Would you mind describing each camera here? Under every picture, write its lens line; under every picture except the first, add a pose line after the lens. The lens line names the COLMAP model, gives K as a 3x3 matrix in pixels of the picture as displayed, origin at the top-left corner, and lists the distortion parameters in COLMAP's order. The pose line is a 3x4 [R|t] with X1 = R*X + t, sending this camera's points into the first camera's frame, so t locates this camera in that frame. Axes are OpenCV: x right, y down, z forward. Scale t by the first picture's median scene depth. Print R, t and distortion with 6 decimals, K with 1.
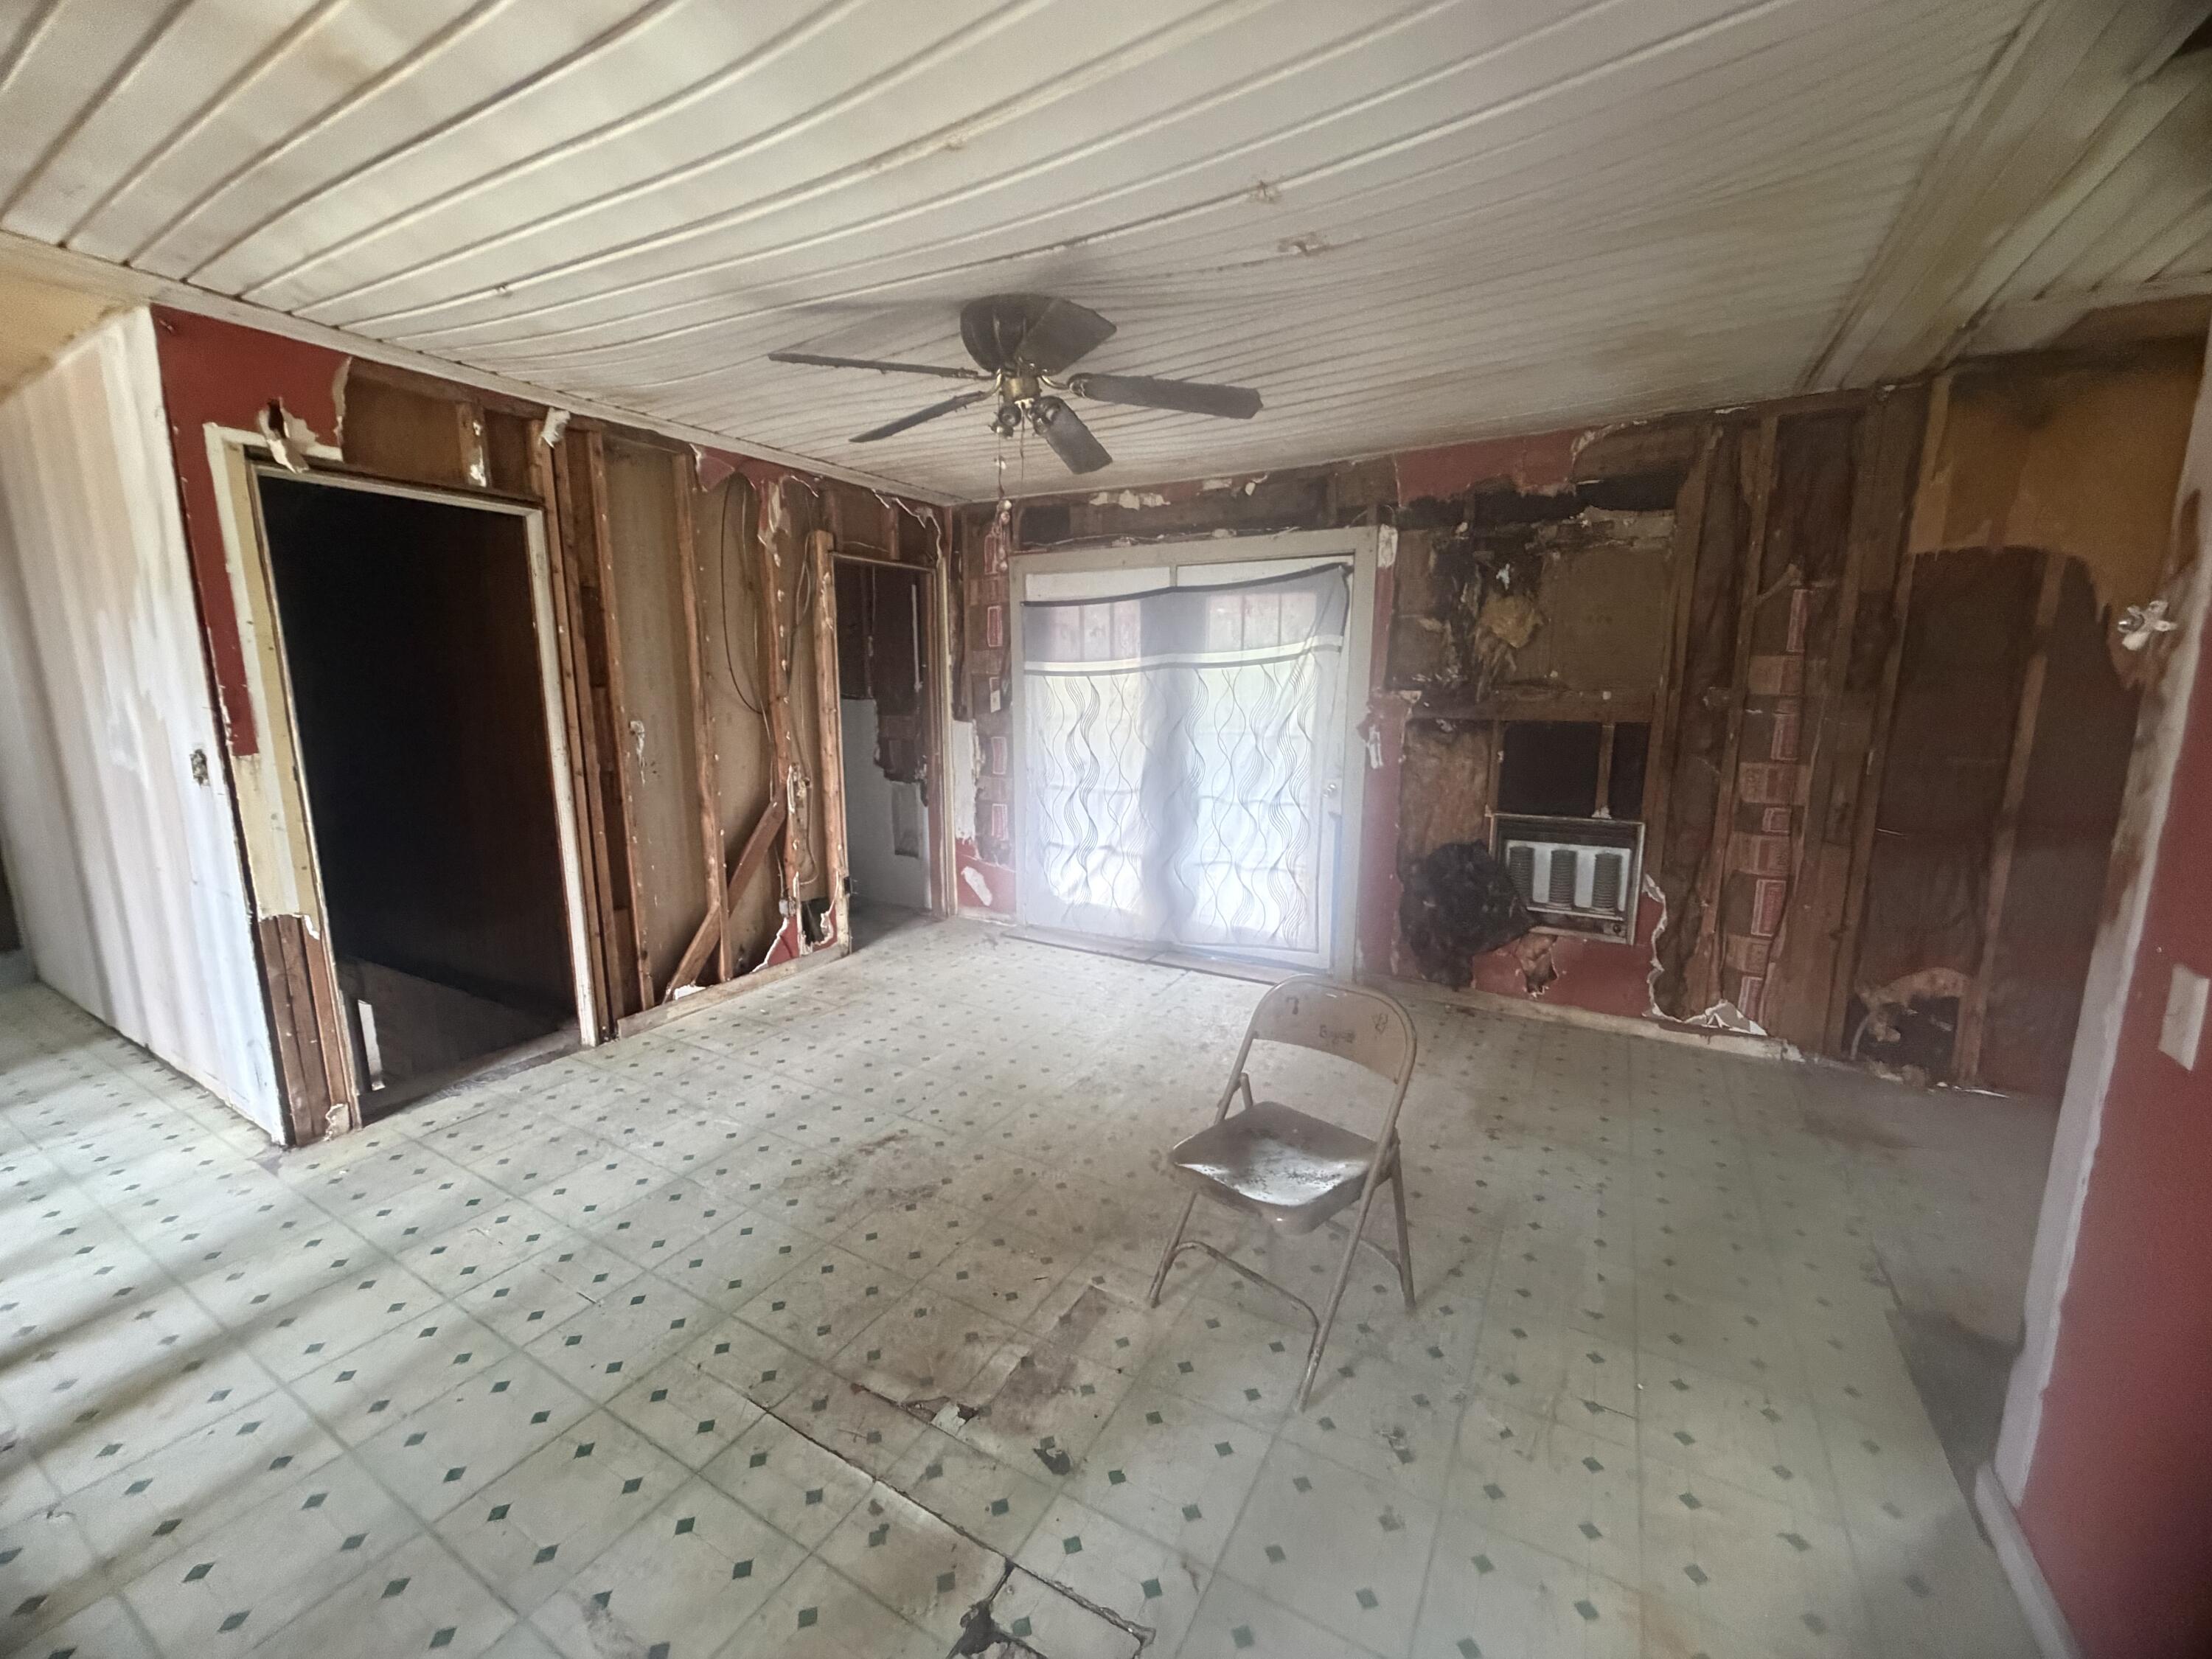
lens RADIAL K [[883.6, 0, 1102.4], [0, 883.6, 834.0], [0, 0, 1]] dist [0.000739, 0.000236]
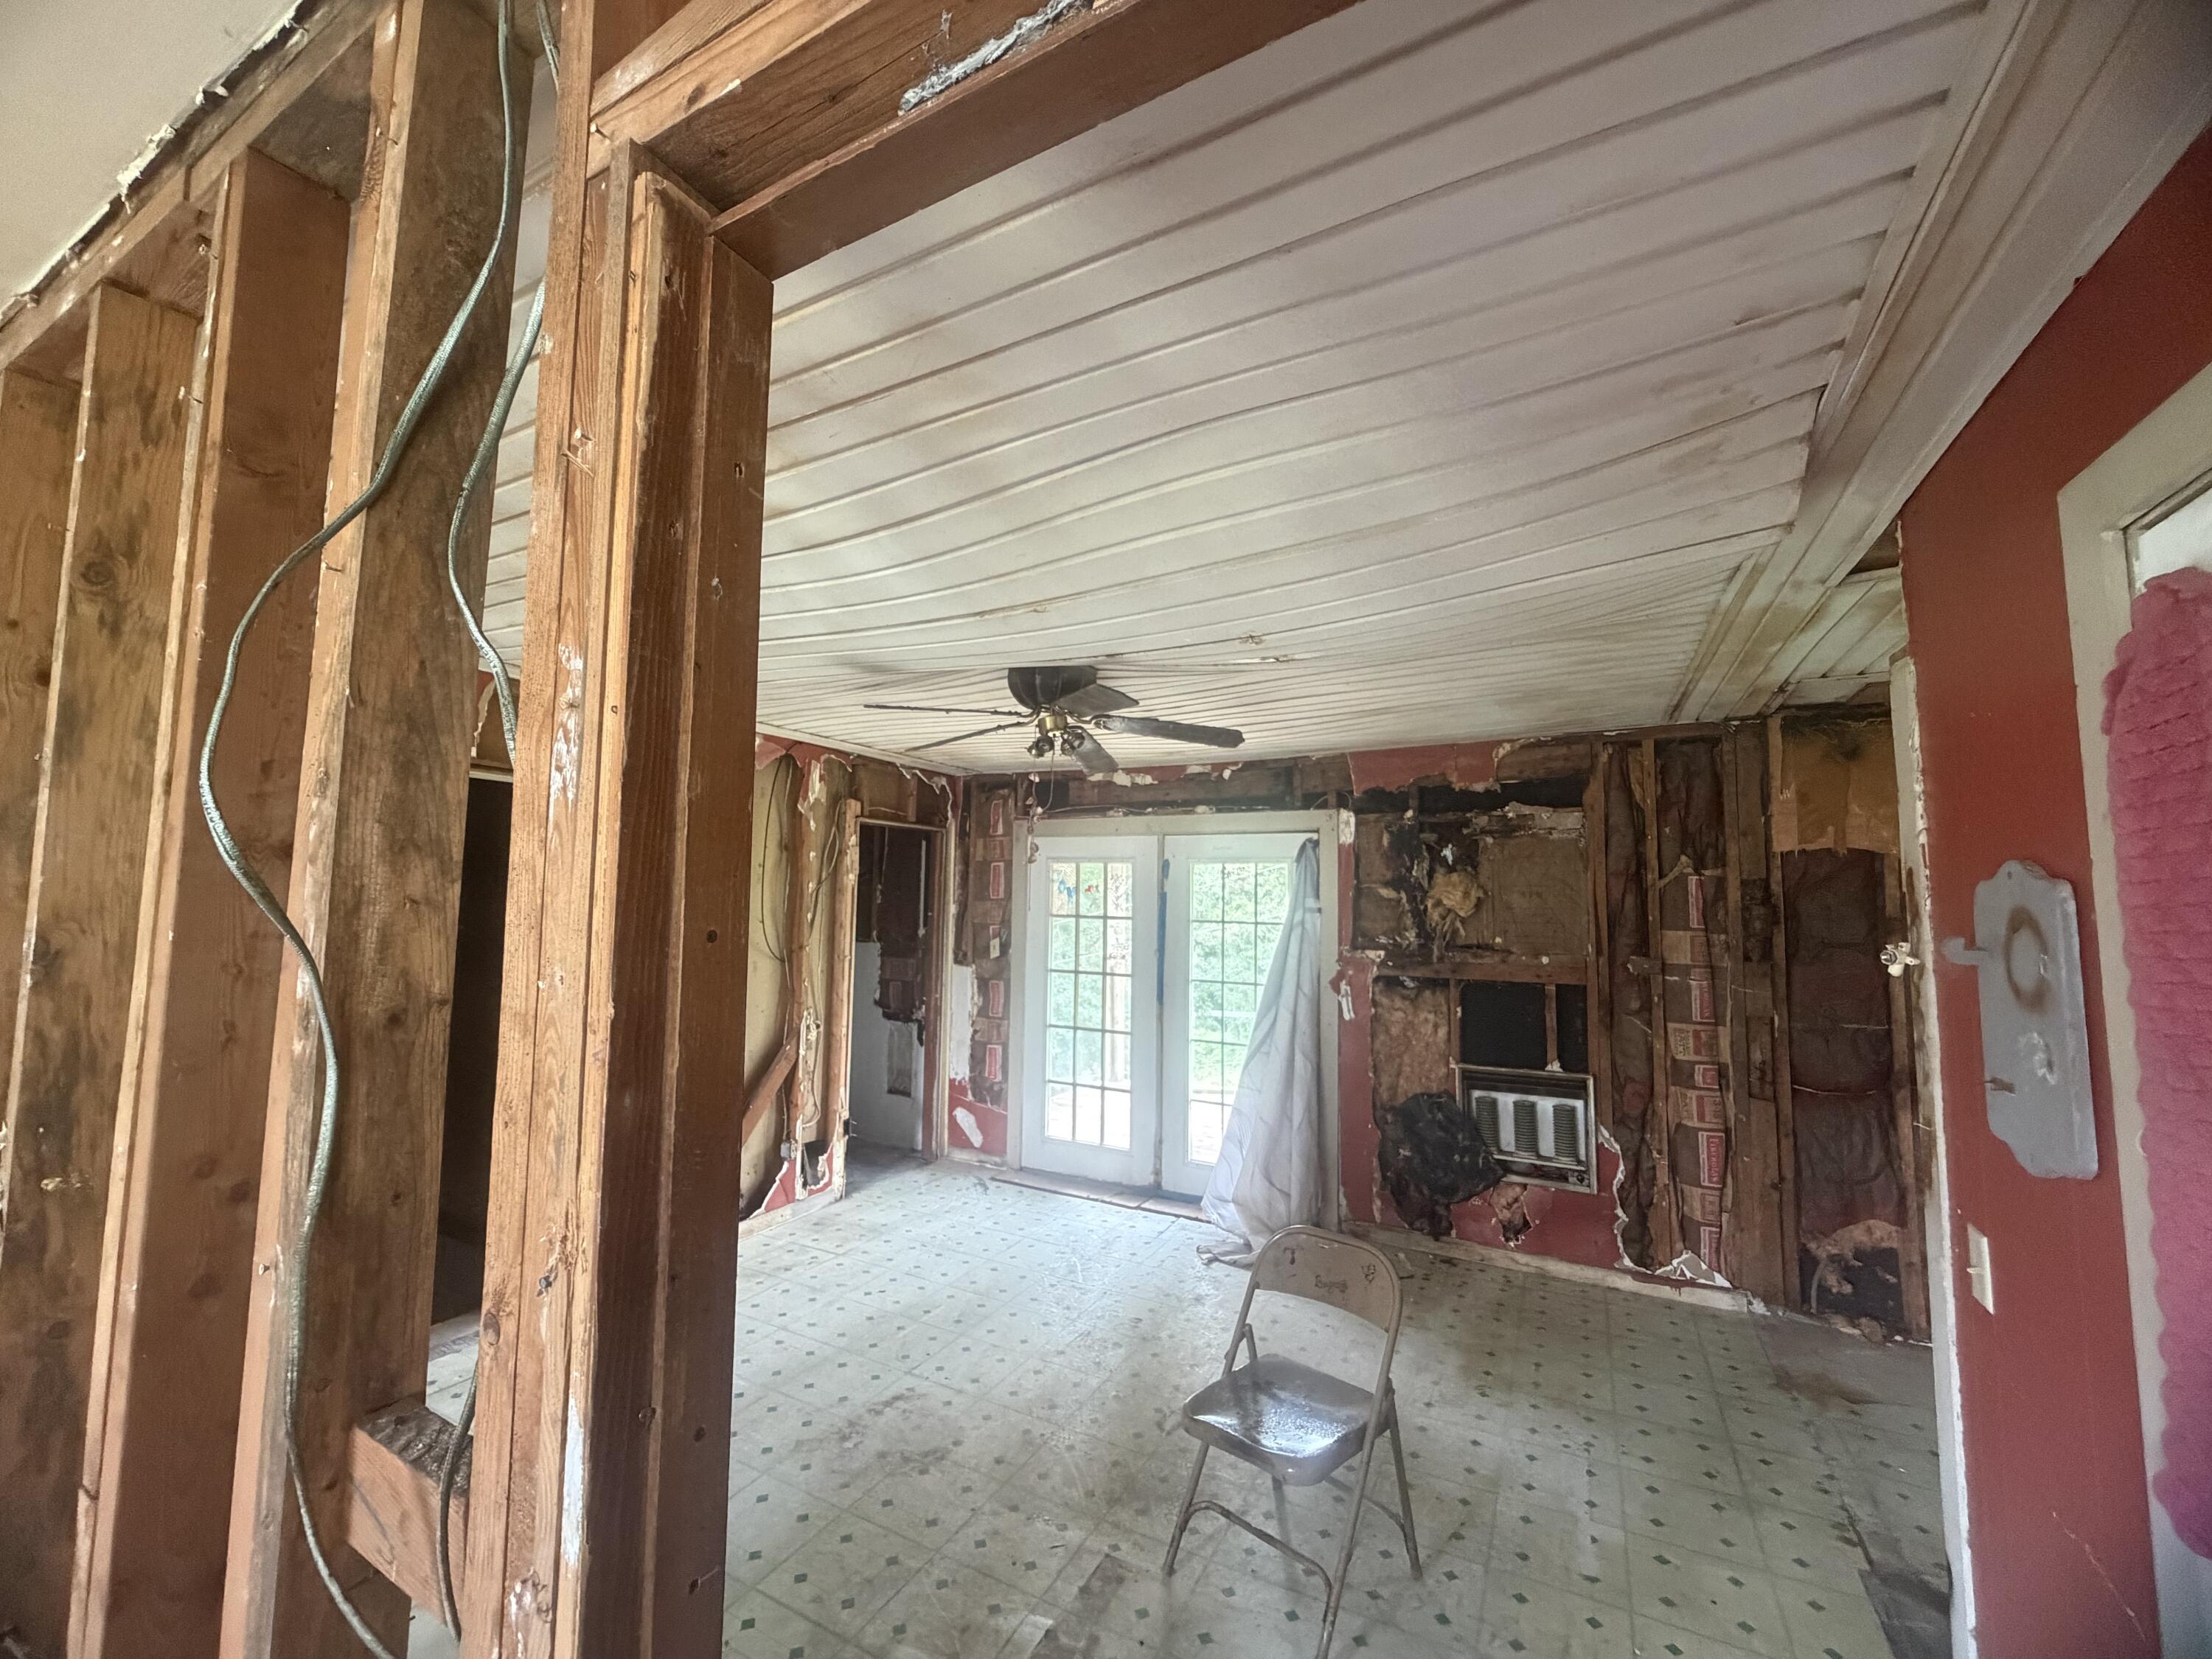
lens RADIAL K [[883.6, 0, 1102.4], [0, 883.6, 834.0], [0, 0, 1]] dist [0.000739, 0.000236]
pose [[0.999256, 0.018206, 0.033985, -0.046627], [-0.009185, 0.968514, -0.248789, -0.028380], [-0.037445, 0.248292, 0.967961, -0.135597]]
